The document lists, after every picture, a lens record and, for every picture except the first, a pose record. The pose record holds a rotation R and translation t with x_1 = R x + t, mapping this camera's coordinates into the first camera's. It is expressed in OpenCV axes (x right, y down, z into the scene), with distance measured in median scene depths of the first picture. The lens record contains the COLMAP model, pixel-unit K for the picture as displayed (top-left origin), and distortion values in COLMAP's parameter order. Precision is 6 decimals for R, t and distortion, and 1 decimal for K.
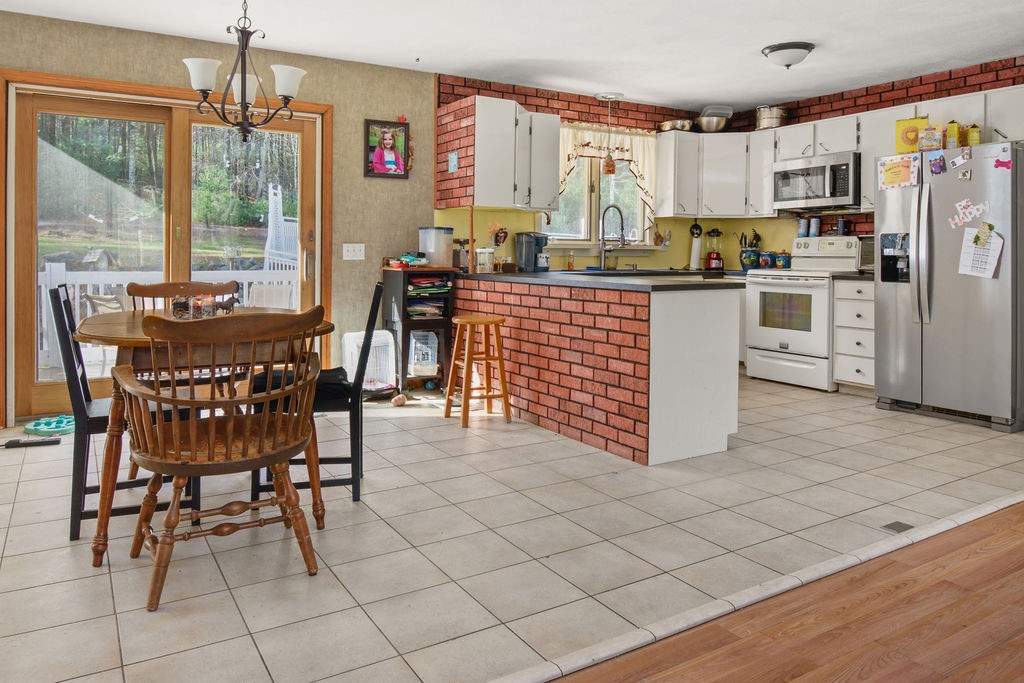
lens RADIAL K [[717.8, 0, 513.7], [0, 717.8, 371.0], [0, 0, 1]] dist [-0.010957, -0.010089]
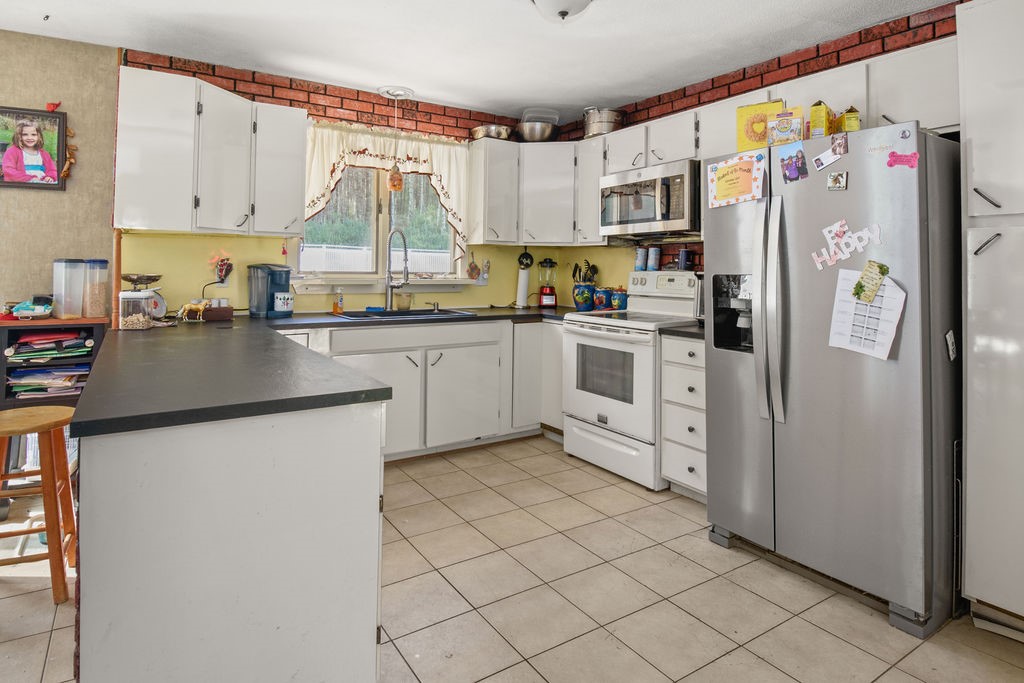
lens RADIAL K [[570.9, 0, 512.0], [0, 570.9, 341.5], [0, 0, 1]] dist [0.004688, -0.020482]
pose [[0.999510, 0.002079, 0.031237, 0.266682], [-0.000997, 0.999400, -0.034615, -0.095469], [-0.031290, 0.034566, 0.998912, 0.412847]]
